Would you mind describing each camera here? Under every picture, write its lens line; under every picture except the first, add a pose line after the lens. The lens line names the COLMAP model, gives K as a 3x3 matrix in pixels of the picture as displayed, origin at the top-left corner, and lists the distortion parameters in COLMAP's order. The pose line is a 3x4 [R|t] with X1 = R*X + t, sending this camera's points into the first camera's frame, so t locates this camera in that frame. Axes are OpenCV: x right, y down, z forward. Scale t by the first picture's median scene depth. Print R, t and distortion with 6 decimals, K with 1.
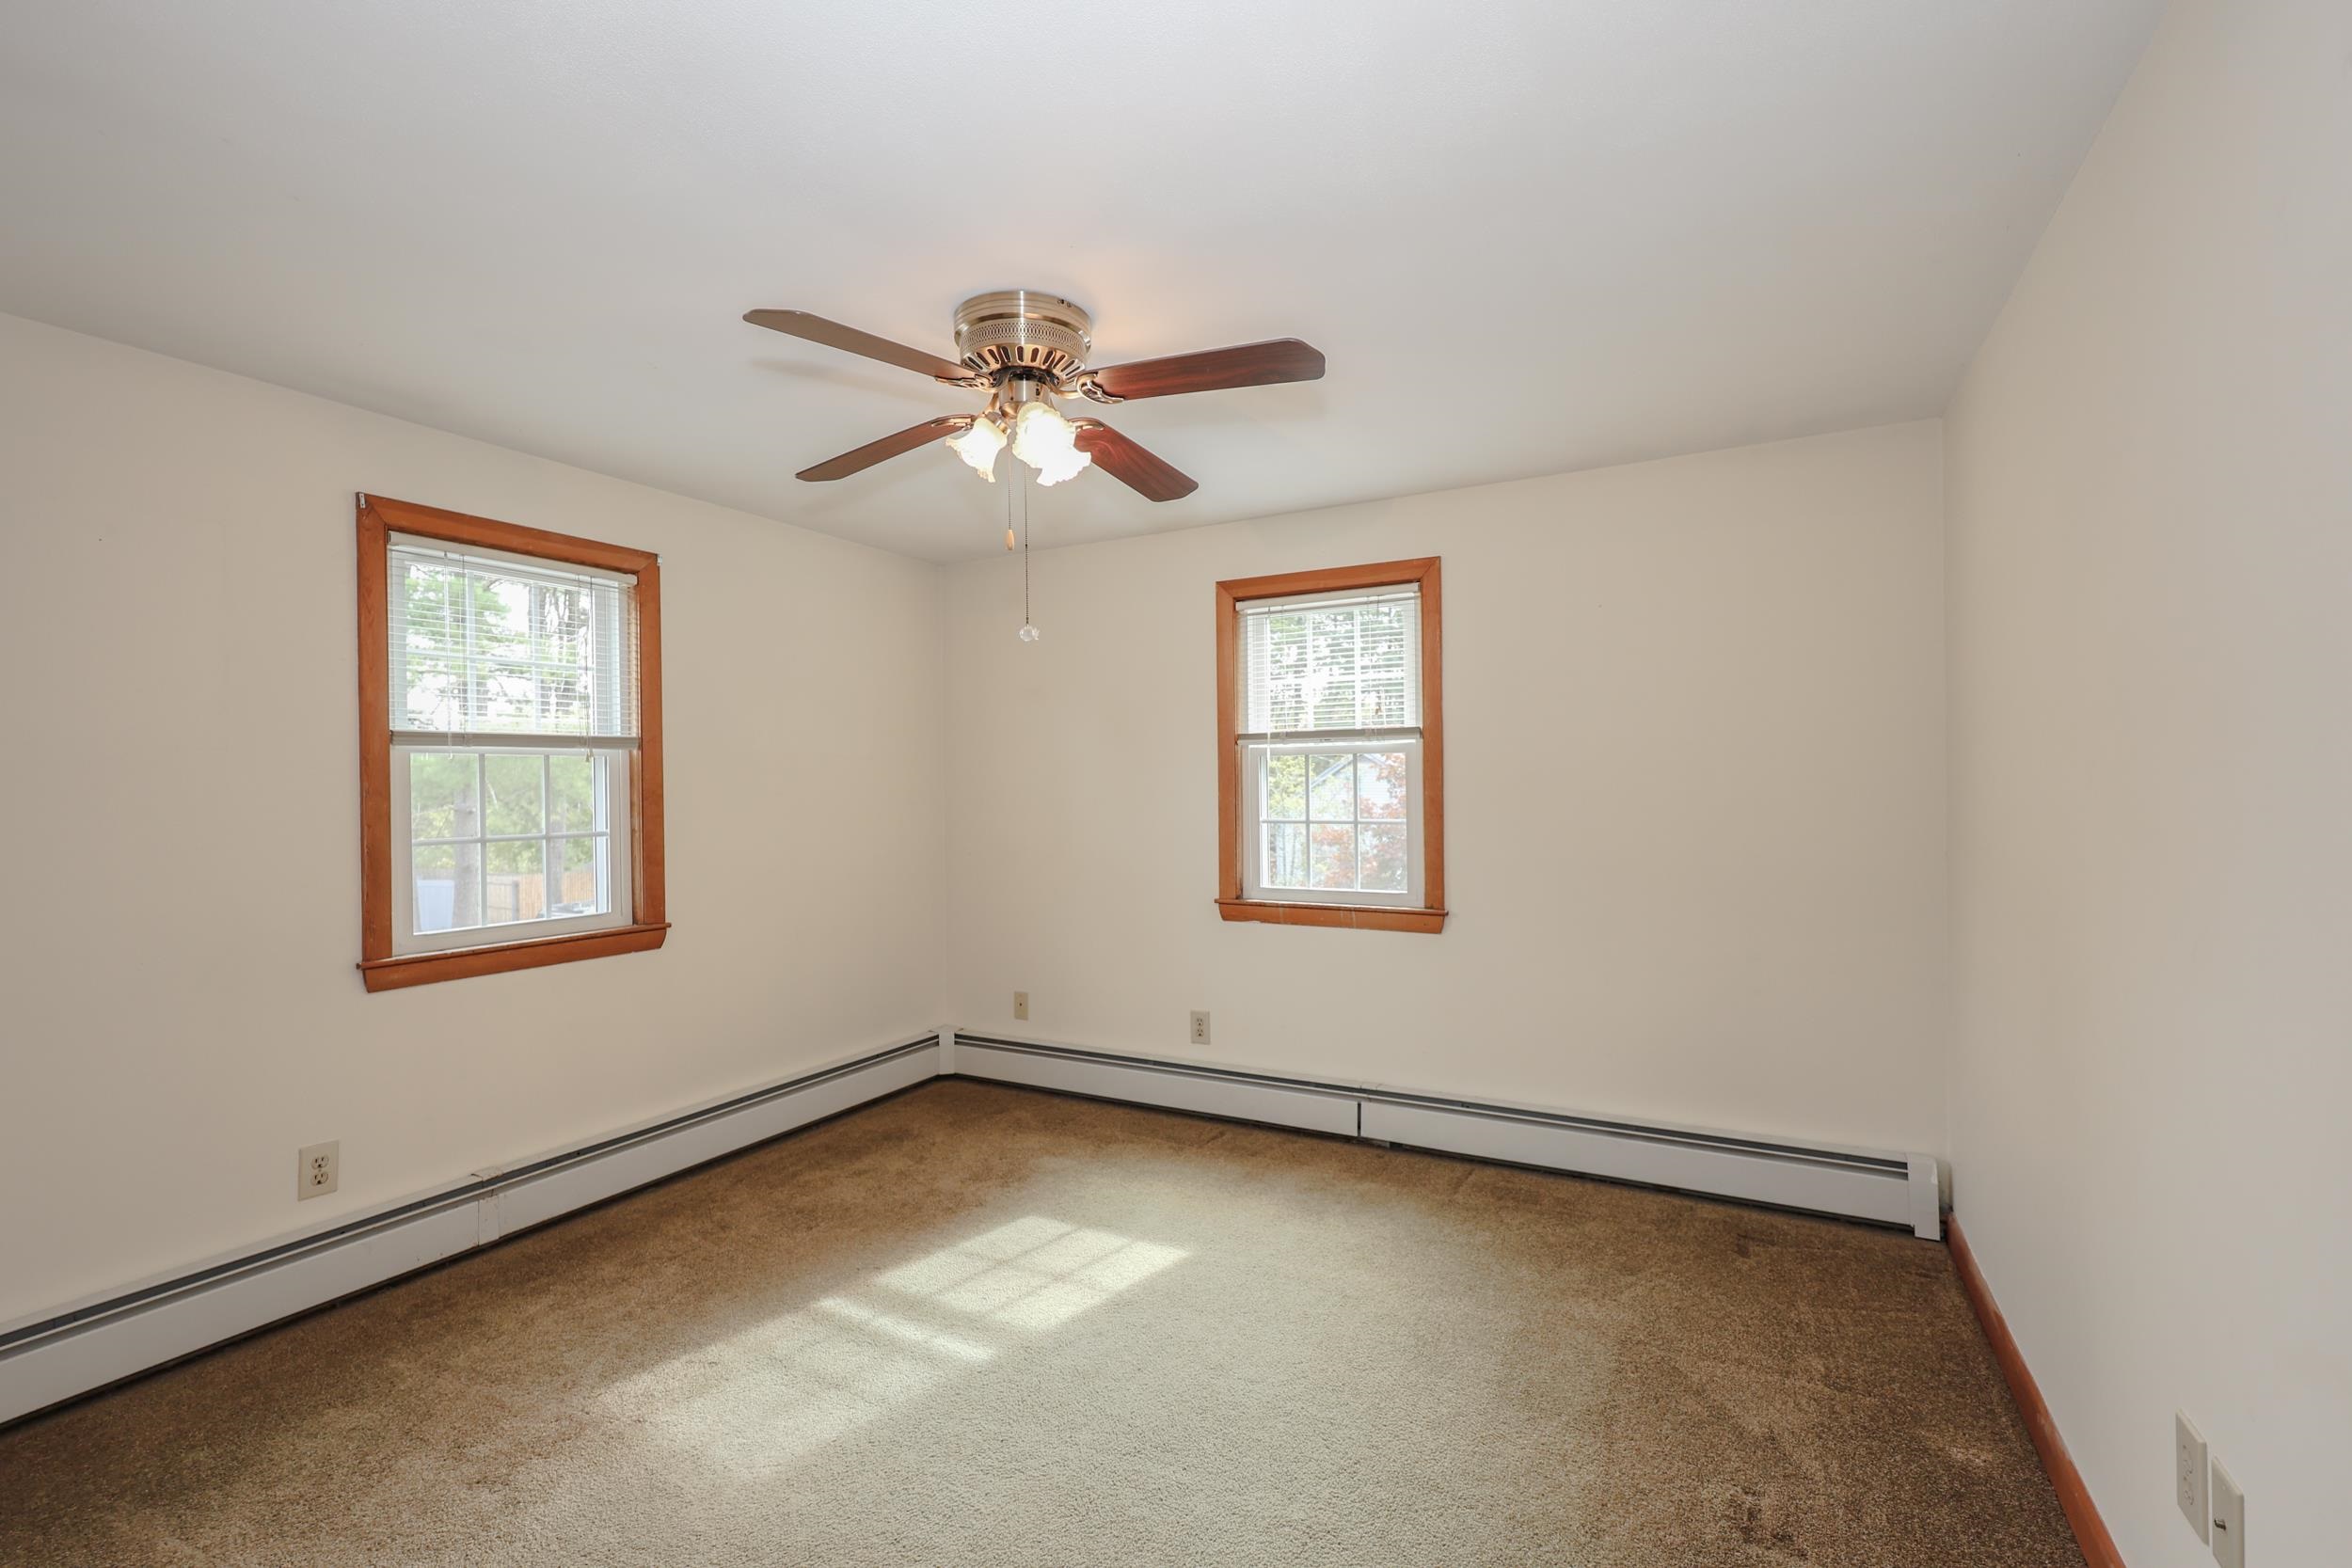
lens RADIAL K [[989.9, 0, 1164.7], [0, 989.9, 785.0], [0, 0, 1]] dist [-0.000195, -0.000323]
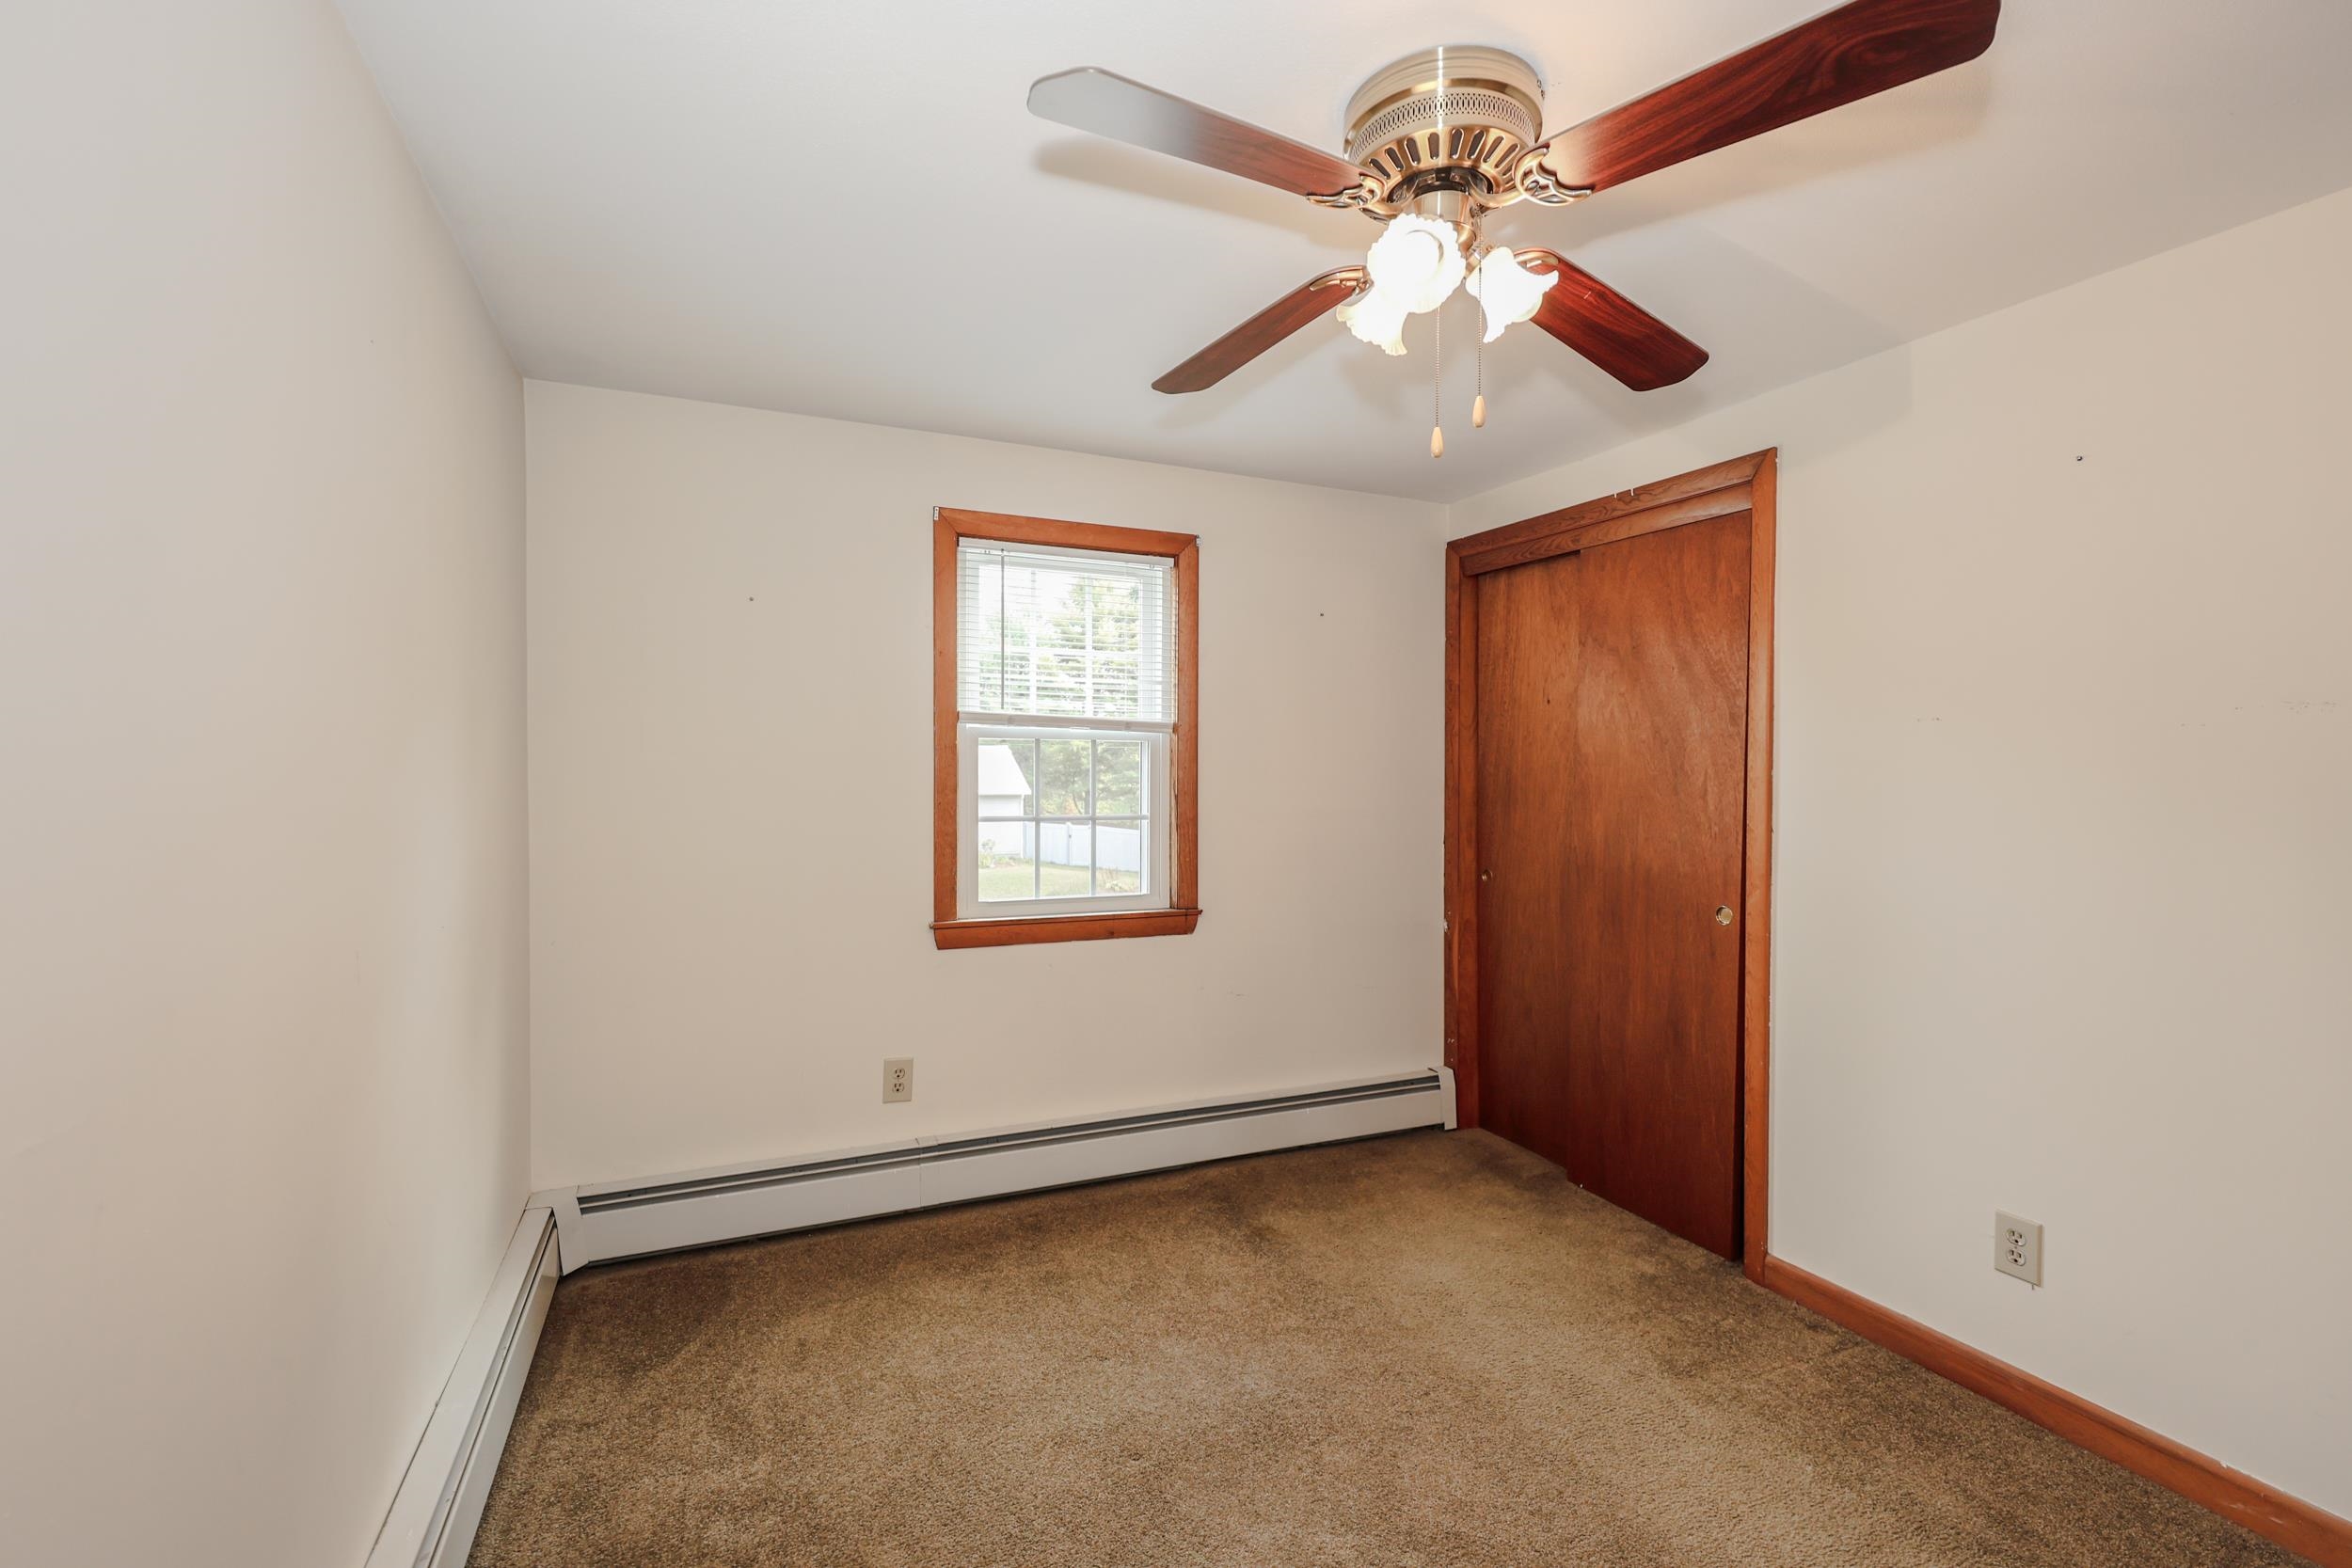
lens RADIAL K [[989.9, 0, 1250.0], [0, 989.9, 802.7], [0, 0, 1]] dist [-0.000195, -0.000323]
pose [[0.805074, 0.026204, -0.592596, 0.144809], [-0.011693, 0.999531, 0.028313, 0.005462], [0.593059, -0.015865, 0.805002, 0.285611]]
